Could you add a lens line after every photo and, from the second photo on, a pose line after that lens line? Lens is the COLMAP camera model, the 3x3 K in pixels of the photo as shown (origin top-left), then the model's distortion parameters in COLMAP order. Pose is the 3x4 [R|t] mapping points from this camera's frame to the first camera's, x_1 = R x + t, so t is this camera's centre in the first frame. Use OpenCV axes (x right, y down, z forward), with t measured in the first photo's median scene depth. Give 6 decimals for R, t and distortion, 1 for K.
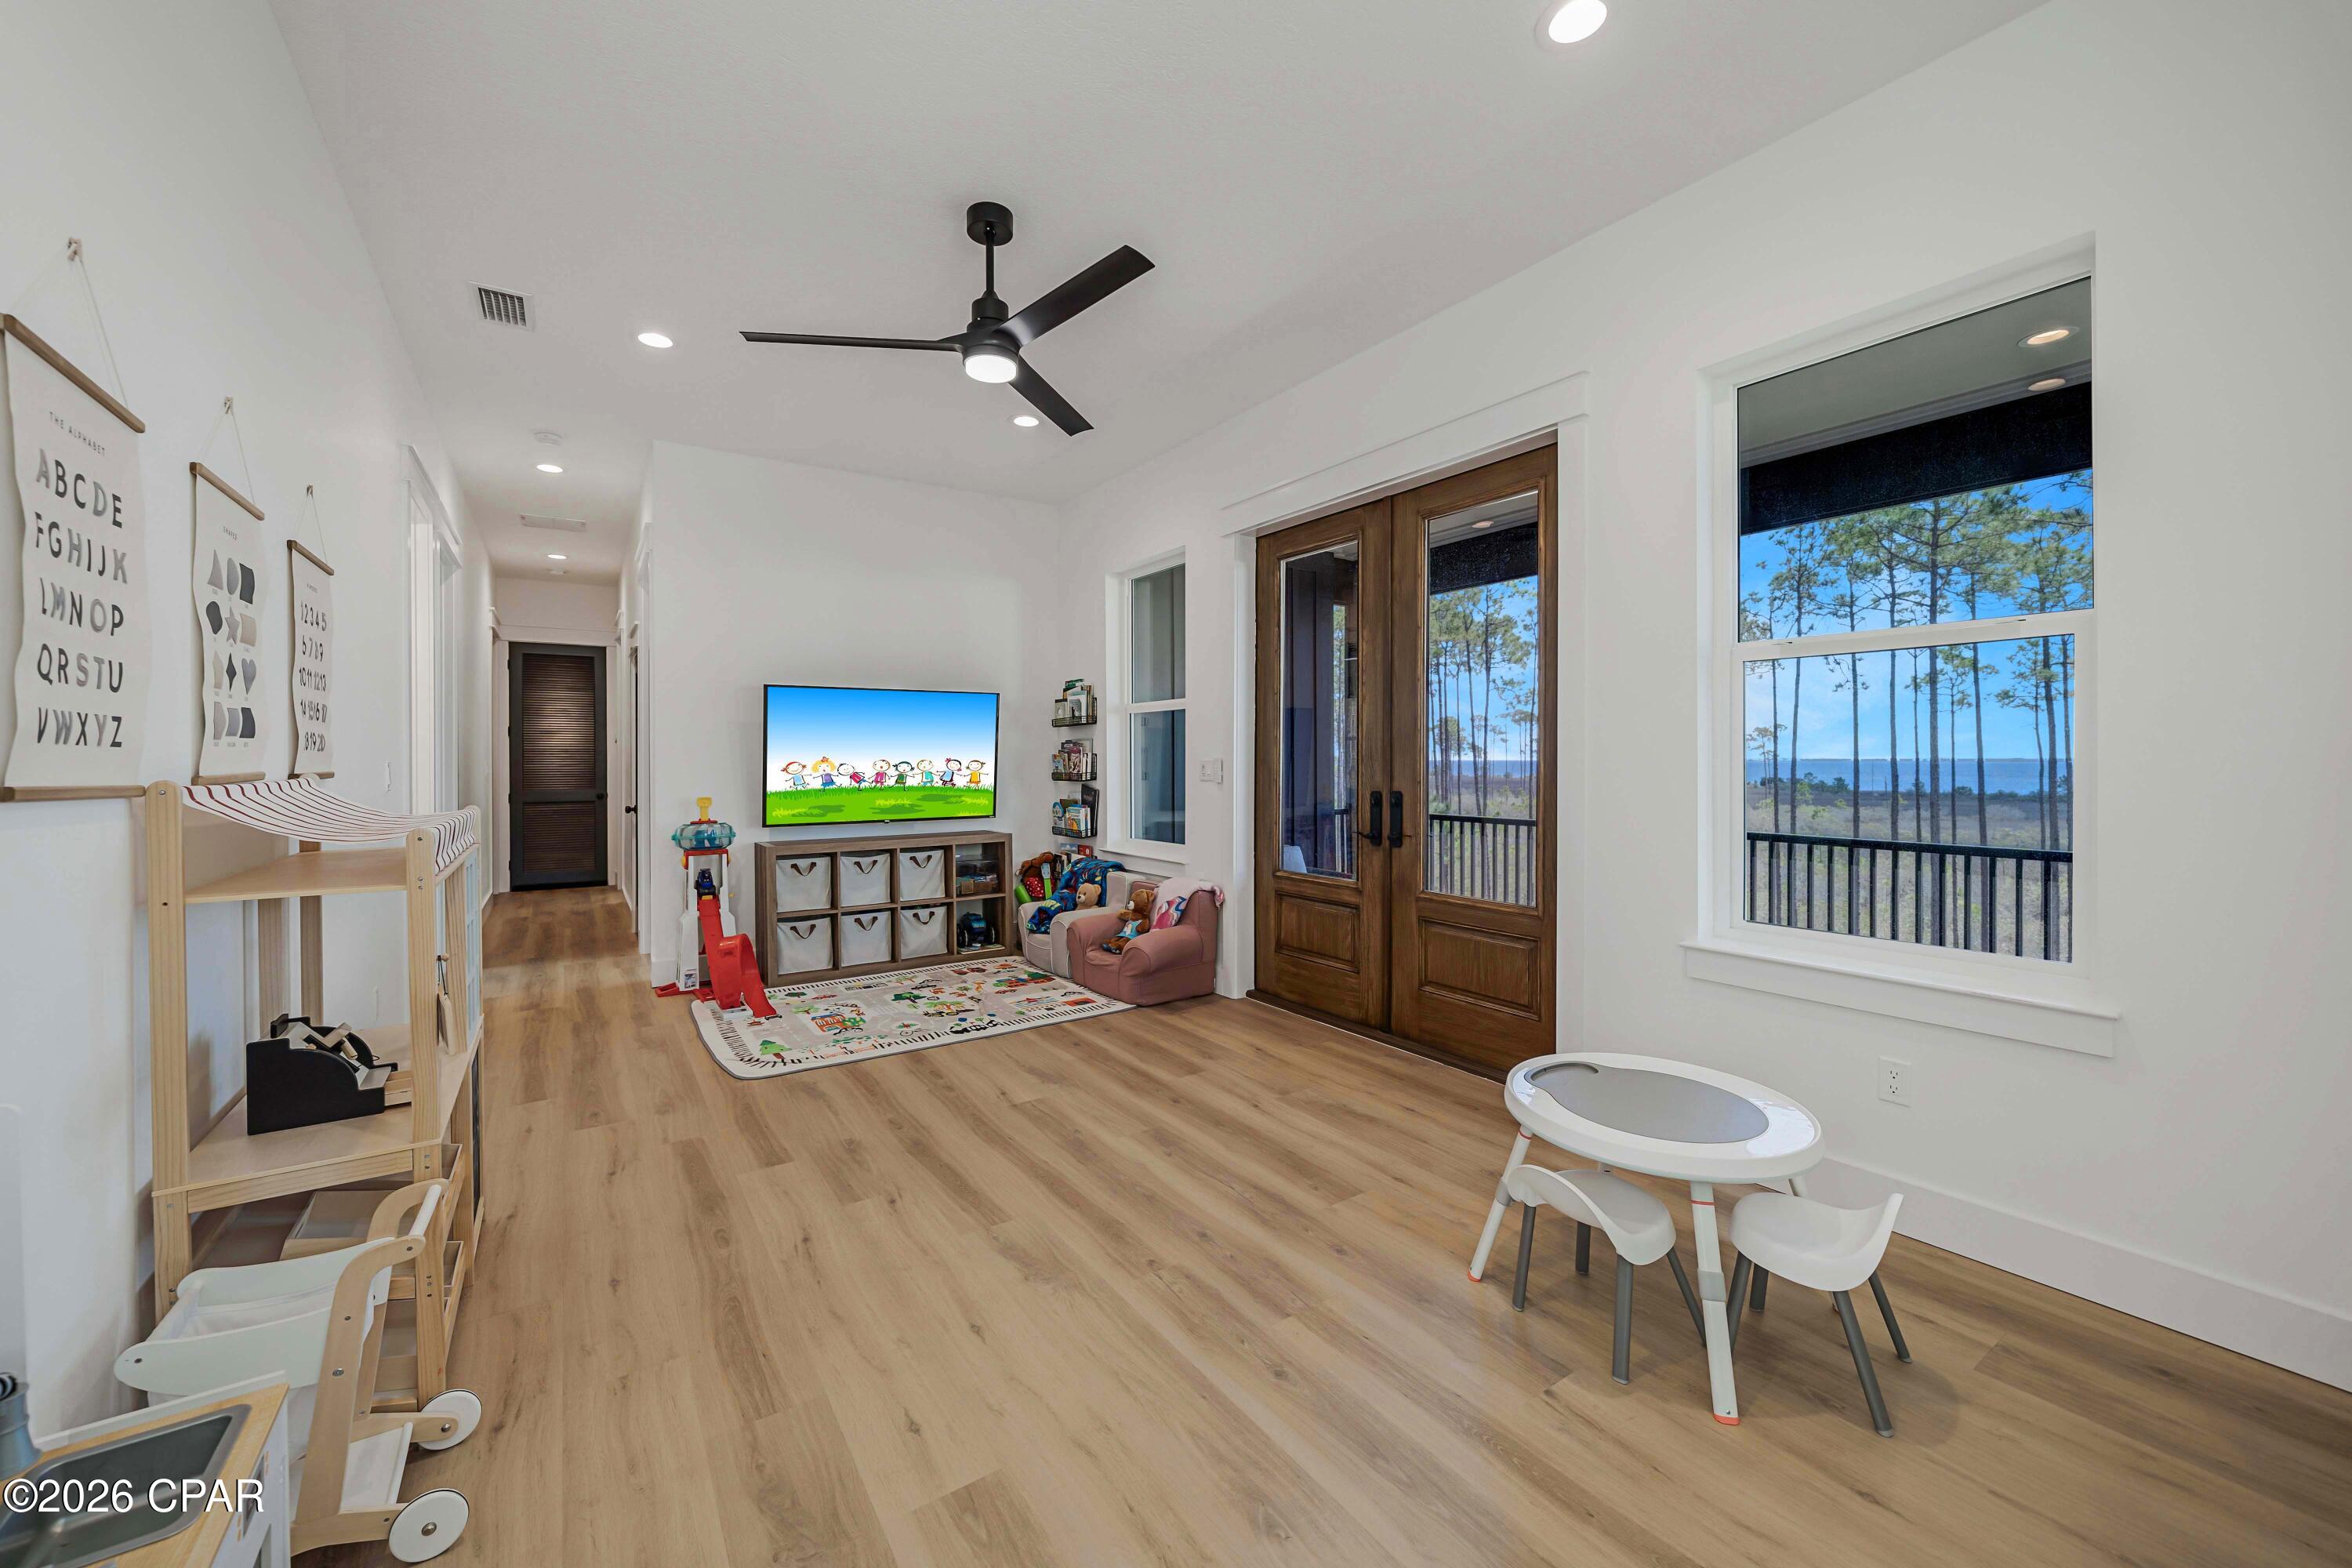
lens RADIAL K [[903.6, 0, 1173.2], [0, 903.6, 758.7], [0, 0, 1]] dist [-0.006402, -0.000379]
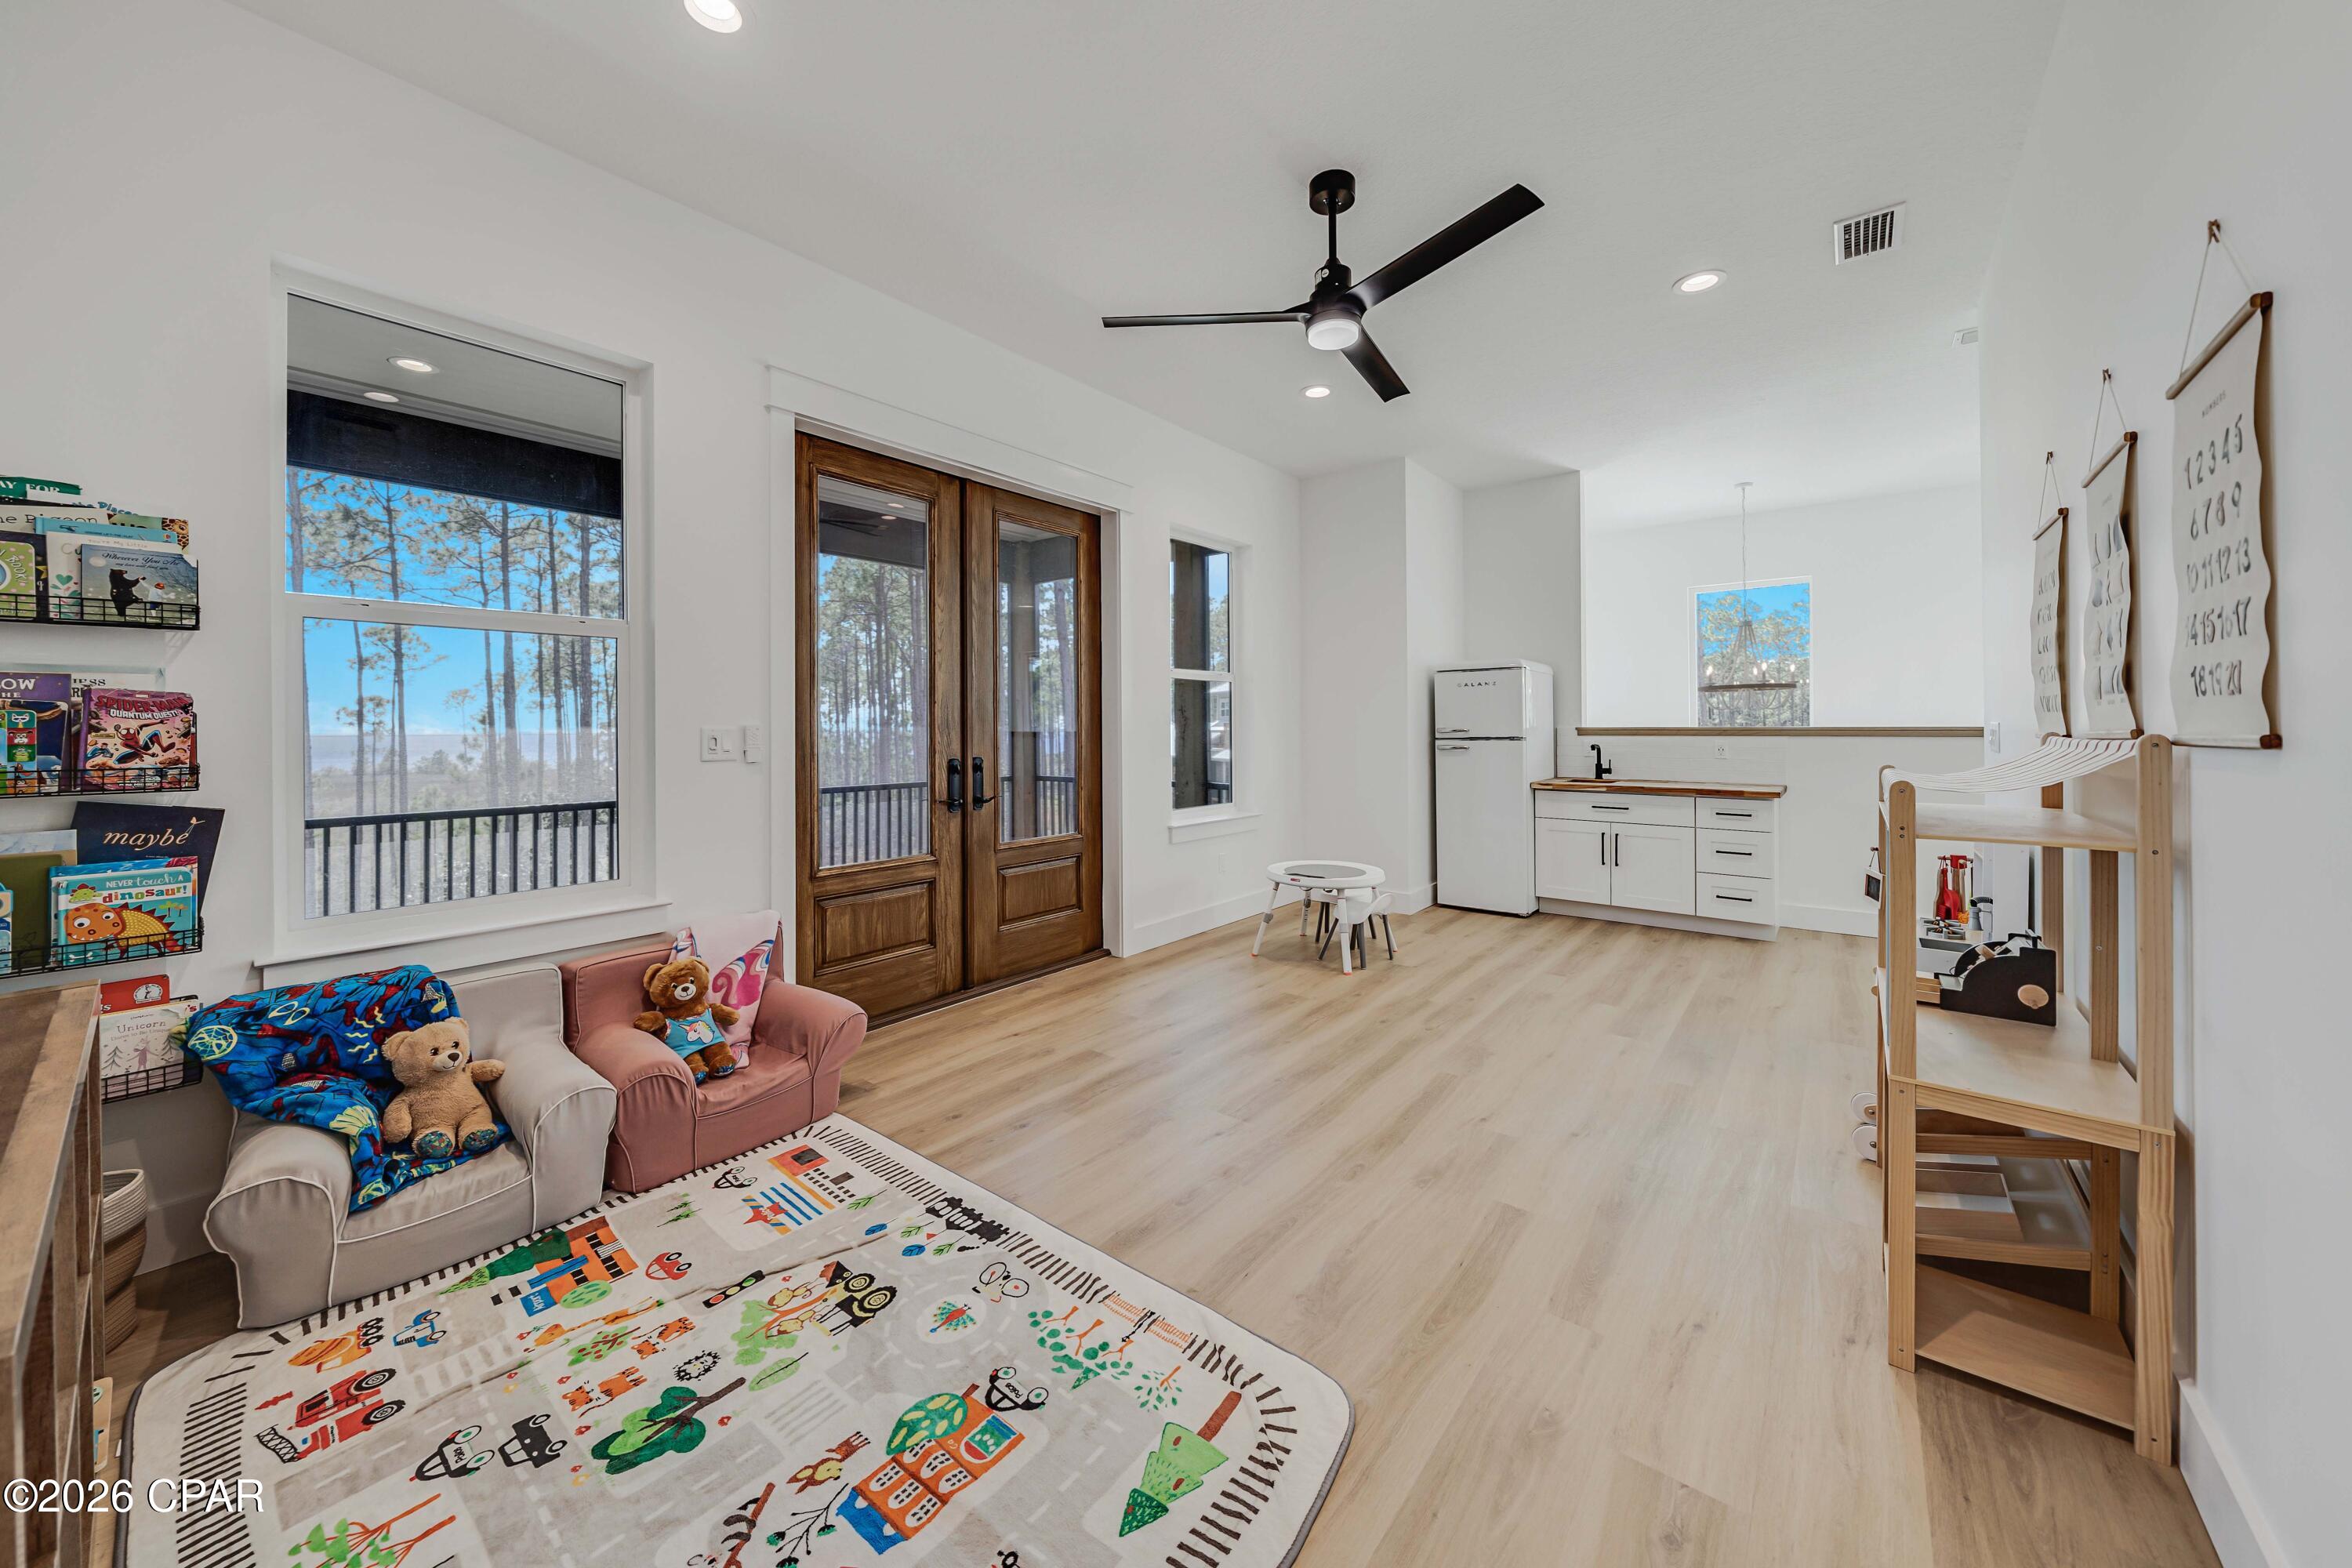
lens RADIAL K [[838.6, 0, 1140.2], [0, 838.6, 725.4], [0, 0, 1]] dist [-0.008302, -0.000060]
pose [[-0.272821, 0.006508, 0.962043, -0.774528], [0.004360, 0.999975, -0.005528, 0.003173], [-0.962055, 0.002687, -0.272842, 1.093988]]
